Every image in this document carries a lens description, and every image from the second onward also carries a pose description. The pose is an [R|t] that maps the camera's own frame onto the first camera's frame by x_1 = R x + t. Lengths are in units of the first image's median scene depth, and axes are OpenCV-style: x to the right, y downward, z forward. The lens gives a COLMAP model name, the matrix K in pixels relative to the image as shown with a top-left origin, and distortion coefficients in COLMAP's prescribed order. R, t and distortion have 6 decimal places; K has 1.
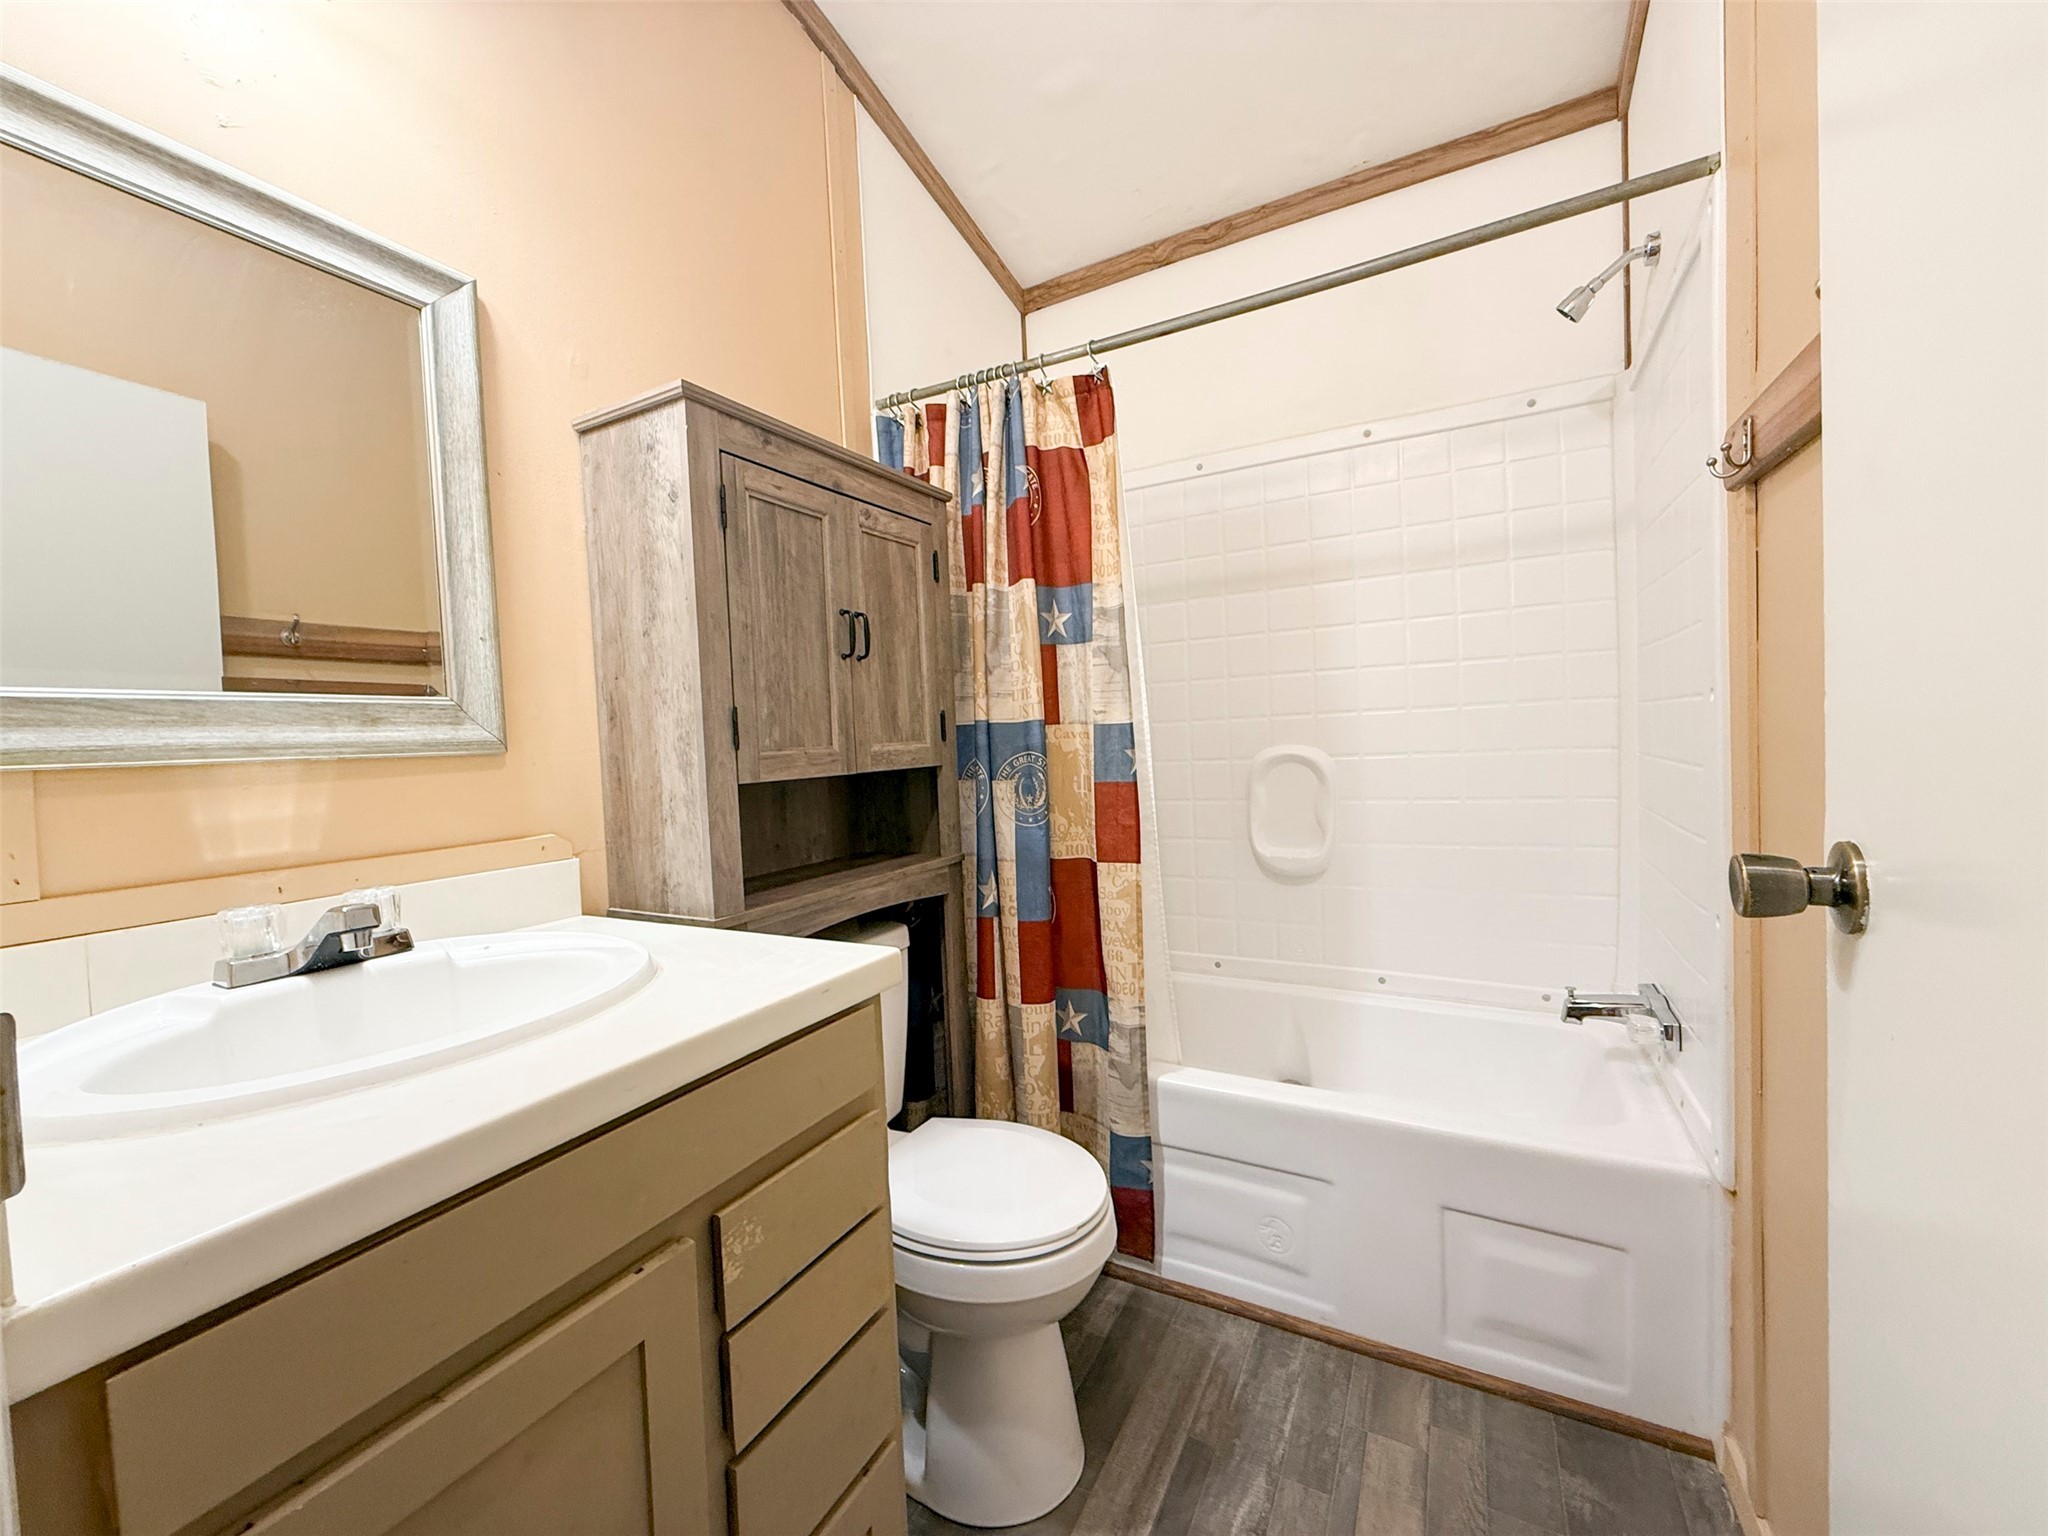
lens RADIAL K [[813.2, 0, 1020.1], [0, 813.2, 770.1], [0, 0, 1]] dist [0.001279, -0.000510]
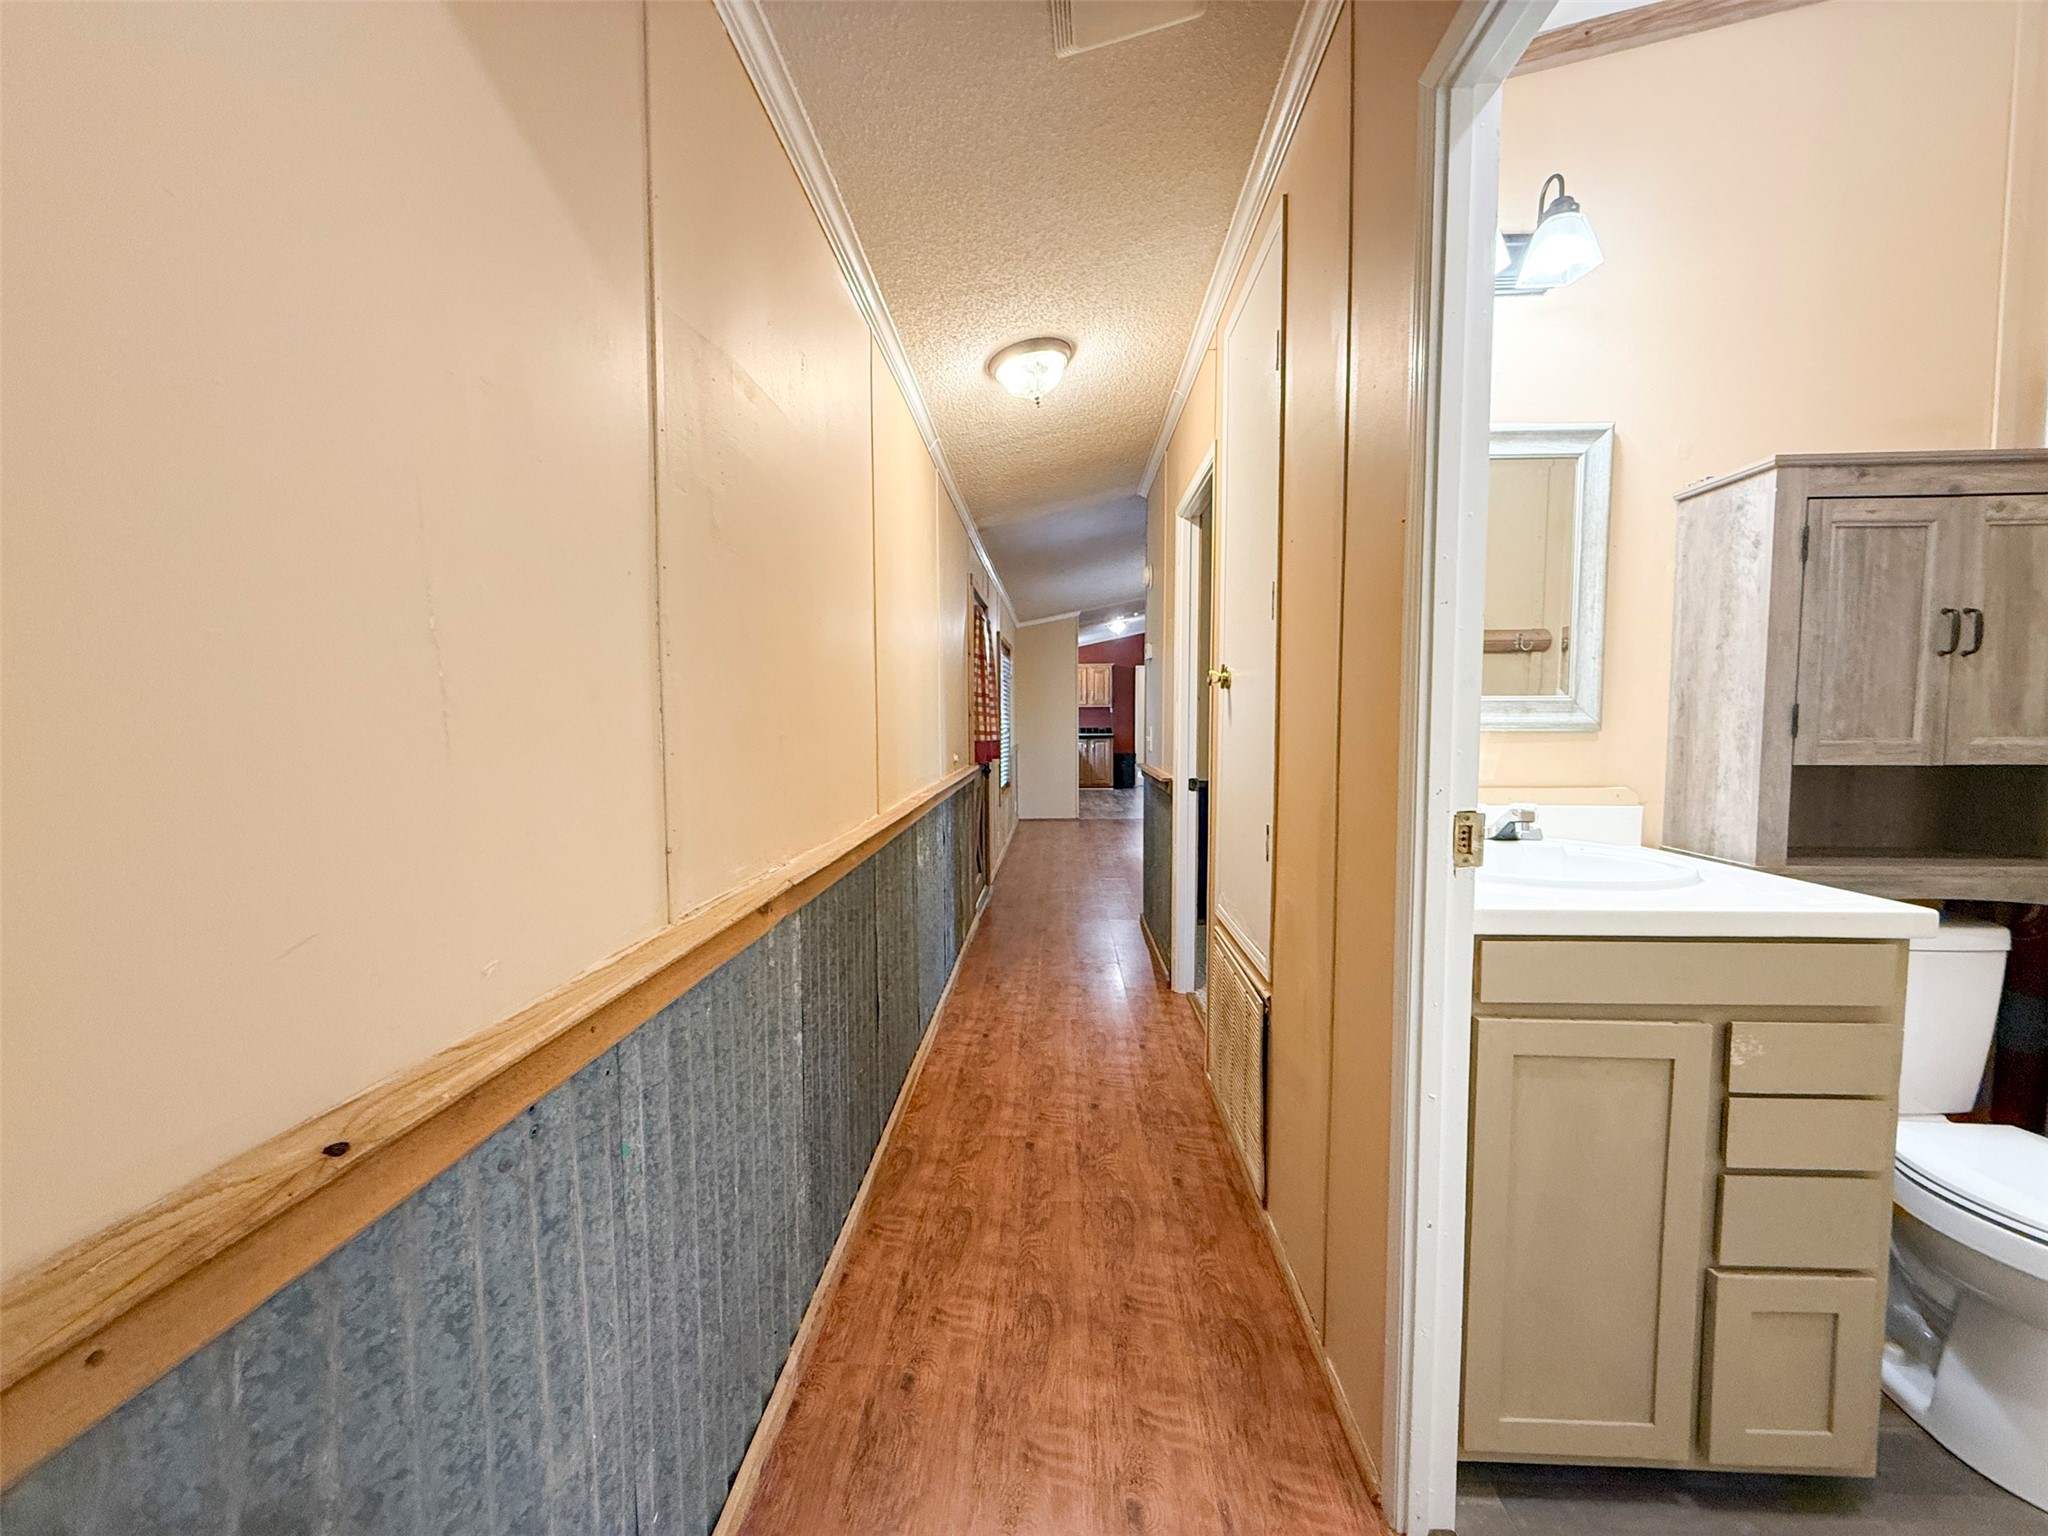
lens RADIAL K [[813.2, 0, 1020.1], [0, 813.2, 770.1], [0, 0, 1]] dist [0.001279, -0.000510]
pose [[0.434187, 0.097259, -0.895557, 0.263591], [-0.051331, 0.995210, 0.083195, -0.018243], [0.899359, 0.009848, 0.437100, -0.626403]]
